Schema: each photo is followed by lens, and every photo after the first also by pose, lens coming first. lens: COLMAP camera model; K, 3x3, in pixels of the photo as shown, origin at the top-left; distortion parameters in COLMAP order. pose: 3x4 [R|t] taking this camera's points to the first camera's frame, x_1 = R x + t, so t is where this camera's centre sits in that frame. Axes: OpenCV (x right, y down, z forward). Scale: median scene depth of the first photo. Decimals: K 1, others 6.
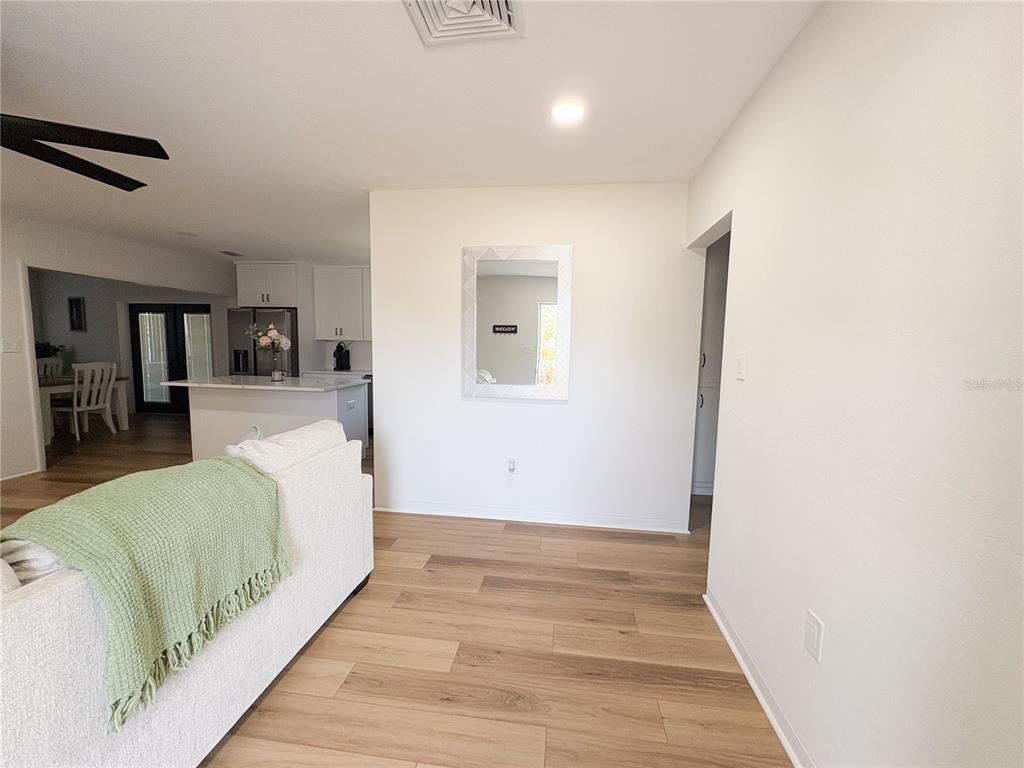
lens RADIAL K [[409.5, 0, 513.5], [0, 409.5, 383.8], [0, 0, 1]] dist [0.002017, -0.000139]
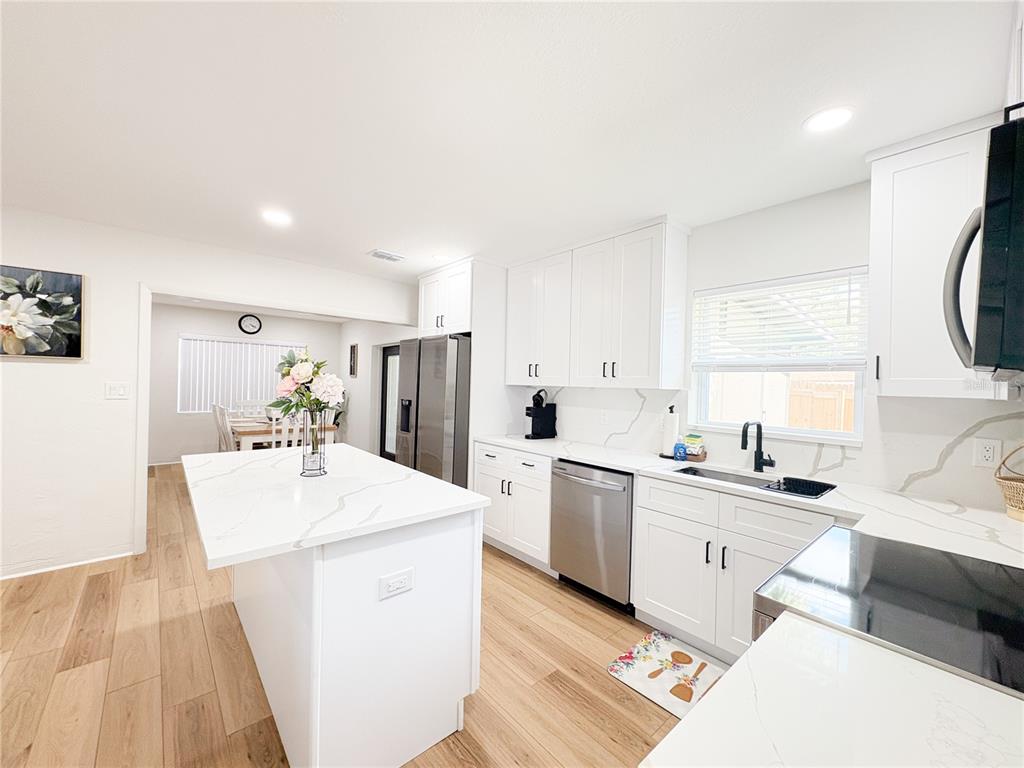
lens RADIAL K [[409.5, 0, 513.8], [0, 409.5, 388.6], [0, 0, 1]] dist [0.002017, -0.000139]
pose [[0.749686, 0.008598, -0.661738, -0.101490], [-0.076747, 0.994299, -0.074029, -0.083615], [0.657328, 0.106285, 0.746072, 0.797648]]
